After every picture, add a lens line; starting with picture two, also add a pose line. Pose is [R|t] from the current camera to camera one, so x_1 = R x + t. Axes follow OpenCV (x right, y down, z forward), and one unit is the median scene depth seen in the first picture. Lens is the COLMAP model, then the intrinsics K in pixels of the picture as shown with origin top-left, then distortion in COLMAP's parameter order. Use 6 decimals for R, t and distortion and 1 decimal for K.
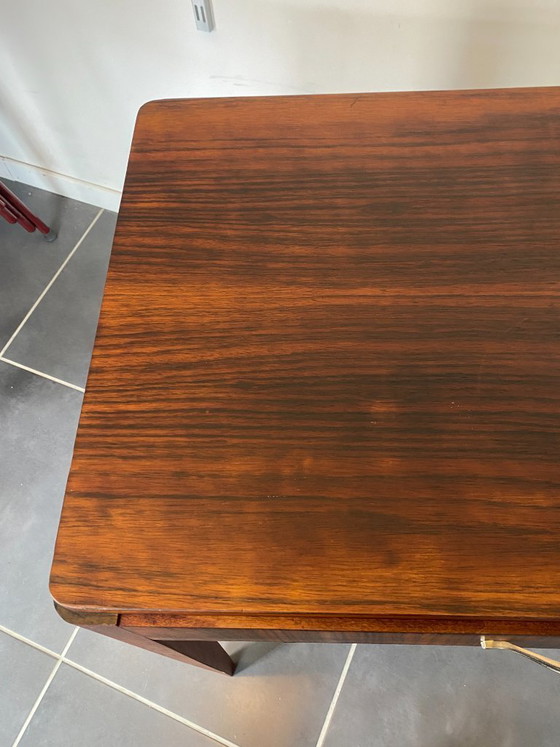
lens RADIAL K [[656.1, 0, 281.1], [0, 656.1, 361.1], [0, 0, 1]] dist [0.181724, -0.563850]
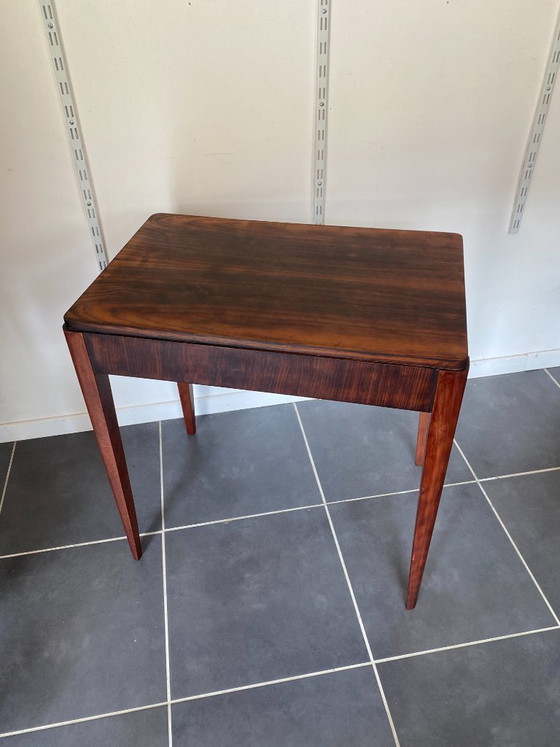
lens RADIAL K [[605.8, 0, 276.9], [0, 605.8, 369.2], [0, 0, 1]] dist [0.080787, -0.007802]
pose [[-0.979579, -0.042283, 0.196564, -0.059663], [0.200849, -0.160925, 0.966314, -2.471374], [-0.009227, 0.986060, 0.166131, 0.986570]]
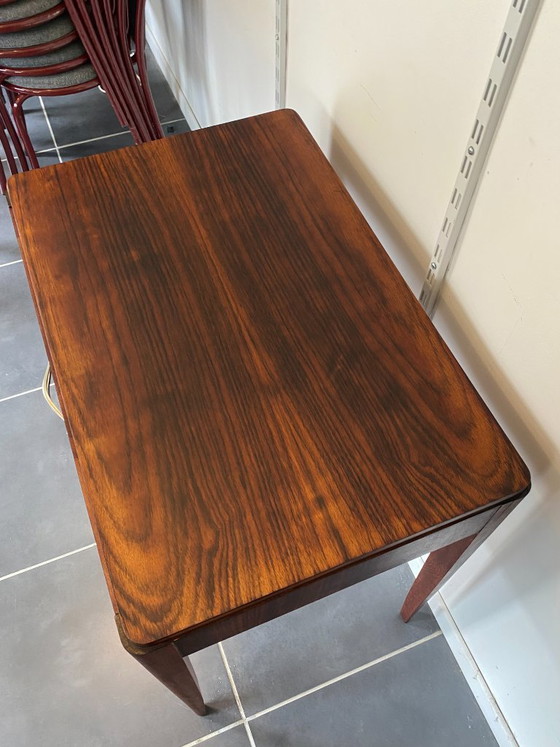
lens RADIAL K [[656.1, 0, 281.1], [0, 656.1, 361.1], [0, 0, 1]] dist [0.181724, -0.563850]
pose [[0.398971, 0.805502, -0.438165, 1.324312], [-0.824757, 0.524067, 0.212439, -0.493347], [0.400748, 0.276623, 0.873431, -0.396027]]
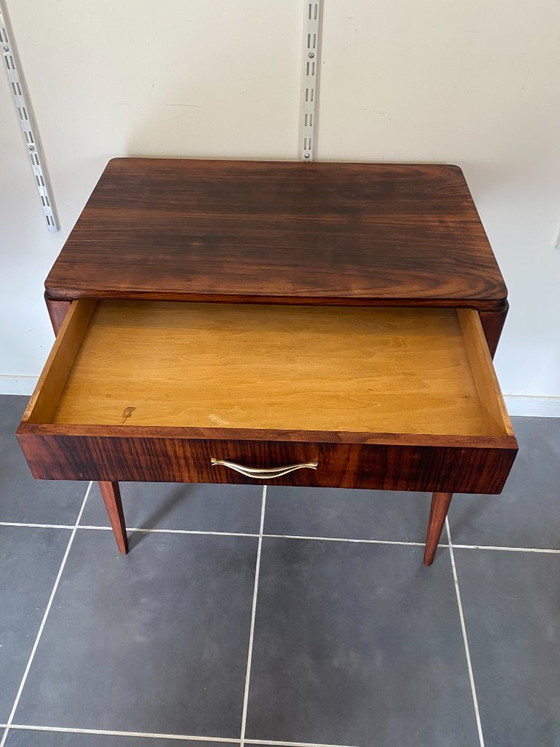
lens RADIAL K [[699.9, 0, 269.0], [0, 699.9, 329.5], [0, 0, 1]] dist [0.107561, -0.232159]
pose [[0.997867, 0.061977, 0.020489, 0.352476], [-0.048870, 0.917399, -0.394957, 1.235074], [-0.043275, 0.393113, 0.918471, -1.100057]]
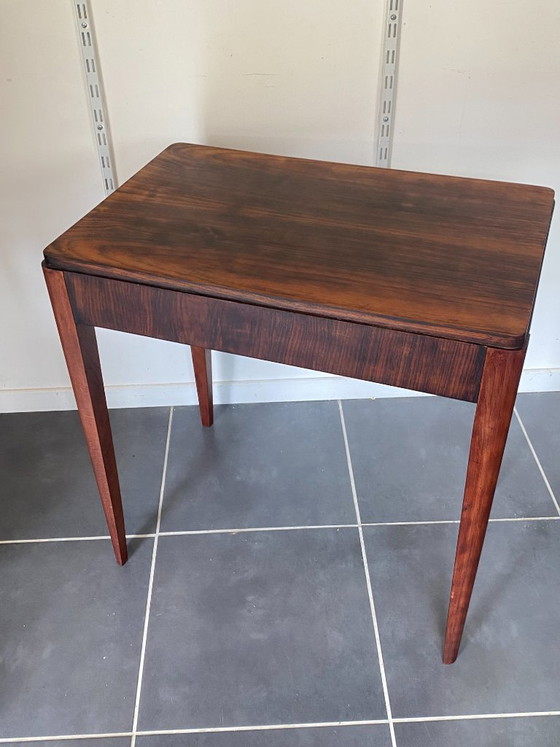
lens RADIAL K [[767.7, 0, 280.0], [0, 767.7, 373.5], [0, 0, 1]] dist [0.093462, -0.023098]
pose [[-0.947085, -0.126374, 0.295058, -0.272422], [0.311006, -0.133884, 0.940931, -2.488480], [-0.079406, 0.982906, 0.166102, 1.090657]]
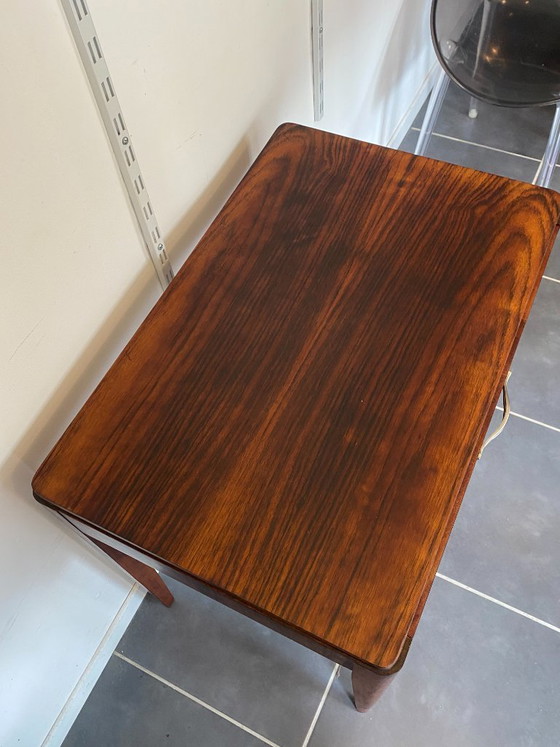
lens RADIAL K [[656.1, 0, 281.1], [0, 656.1, 361.1], [0, 0, 1]] dist [0.181724, -0.563850]
pose [[0.415163, -0.758161, 0.502824, -0.582966], [0.821464, 0.549925, 0.150927, -0.405785], [-0.390943, 0.350392, 0.851110, -0.406234]]
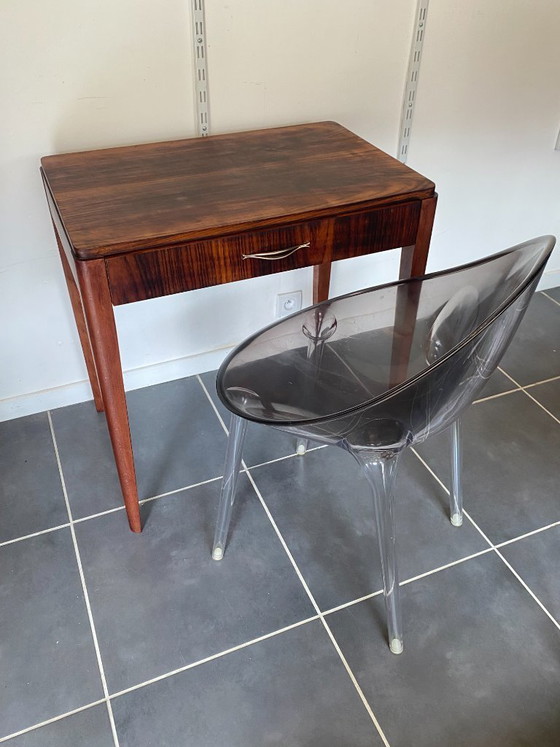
lens RADIAL K [[656.1, 0, 281.1], [0, 656.1, 361.1], [0, 0, 1]] dist [0.181724, -0.563850]
pose [[0.904799, -0.193918, 0.379124, -0.579609], [0.339047, 0.866726, -0.365832, 1.633825], [-0.257656, 0.459546, 0.849960, -0.994389]]
